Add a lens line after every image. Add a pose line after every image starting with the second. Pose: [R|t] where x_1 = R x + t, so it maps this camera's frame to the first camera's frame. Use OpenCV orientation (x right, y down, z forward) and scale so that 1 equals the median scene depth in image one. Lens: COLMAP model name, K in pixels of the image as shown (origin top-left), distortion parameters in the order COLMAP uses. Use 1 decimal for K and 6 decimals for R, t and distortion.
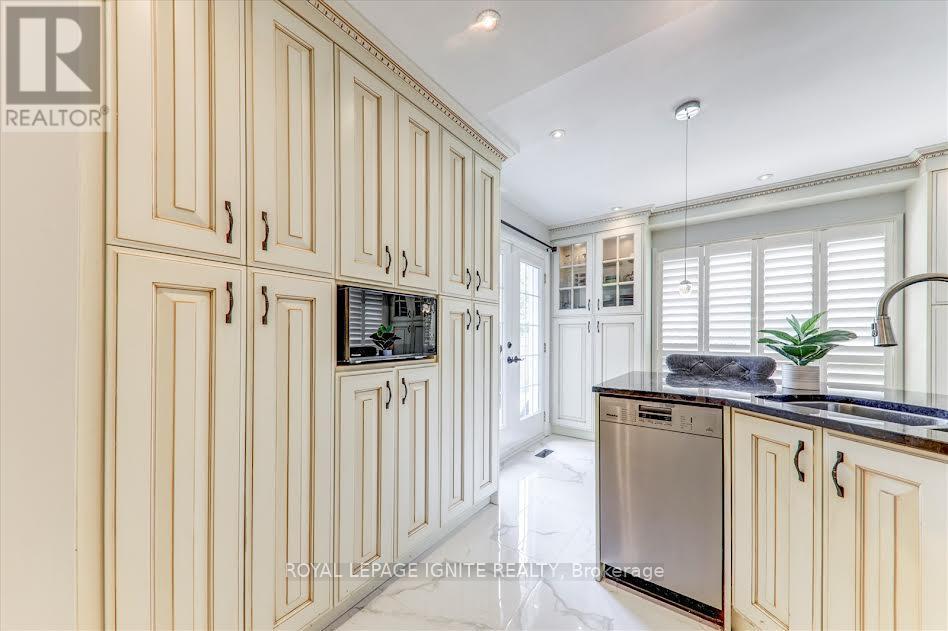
lens RADIAL K [[330.7, 0, 464.2], [0, 330.7, 338.2], [0, 0, 1]] dist [0.014310, -0.000033]
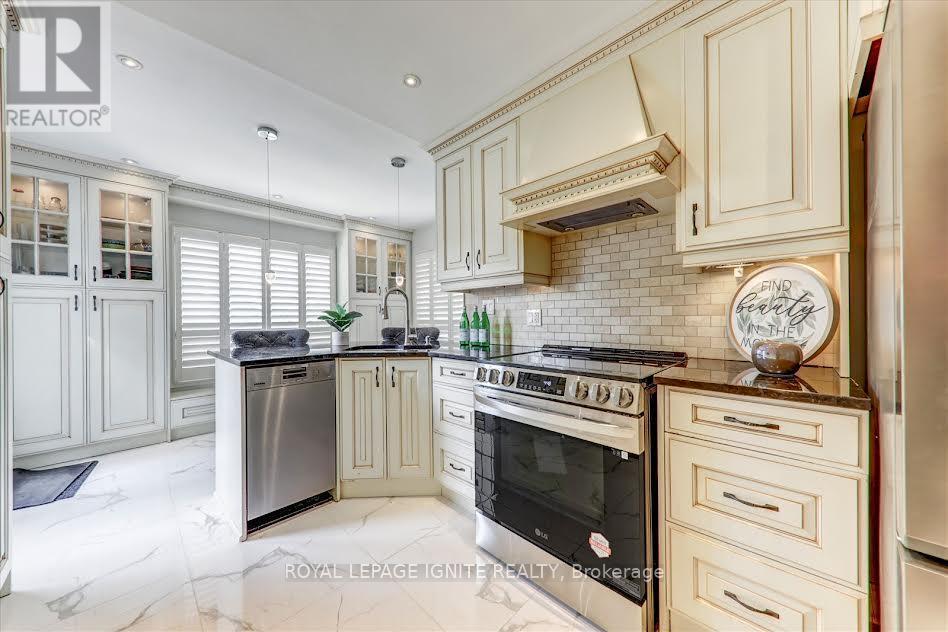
lens RADIAL K [[330.7, 0, 472.3], [0, 330.7, 315.1], [0, 0, 1]] dist [0.014310, -0.000033]
pose [[0.130006, -0.000160, 0.991513, -0.267385], [0.009536, 0.999954, -0.001089, 0.001550], [-0.991467, 0.009596, 0.130002, 0.053714]]
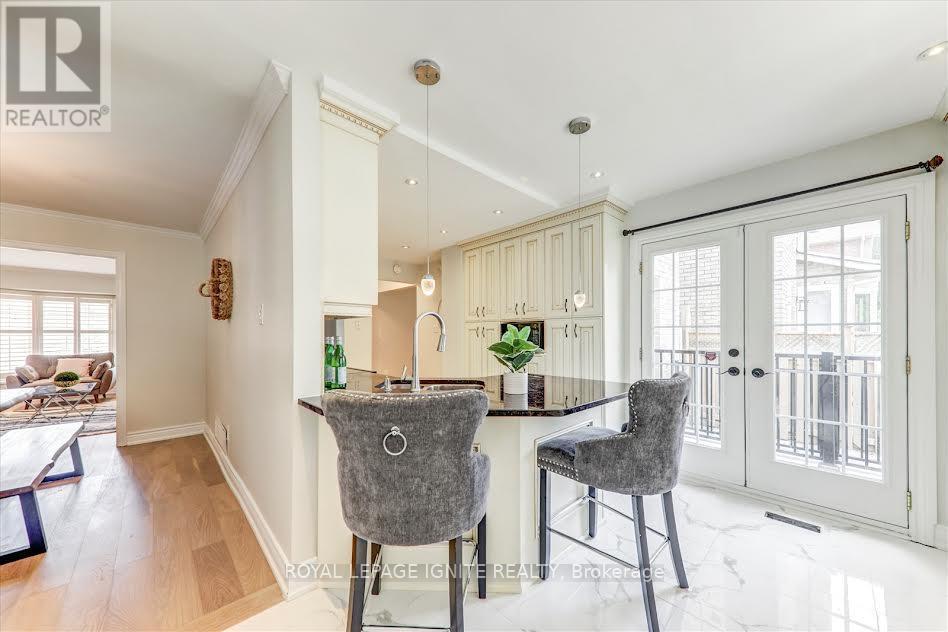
lens RADIAL K [[330.7, 0, 465.9], [0, 330.7, 334.8], [0, 0, 1]] dist [0.014310, -0.000033]
pose [[-0.174318, -0.000925, -0.984689, 1.025863], [-0.000212, 1.000000, -0.000902, -0.021267], [0.984689, 0.000051, -0.174318, 0.487747]]
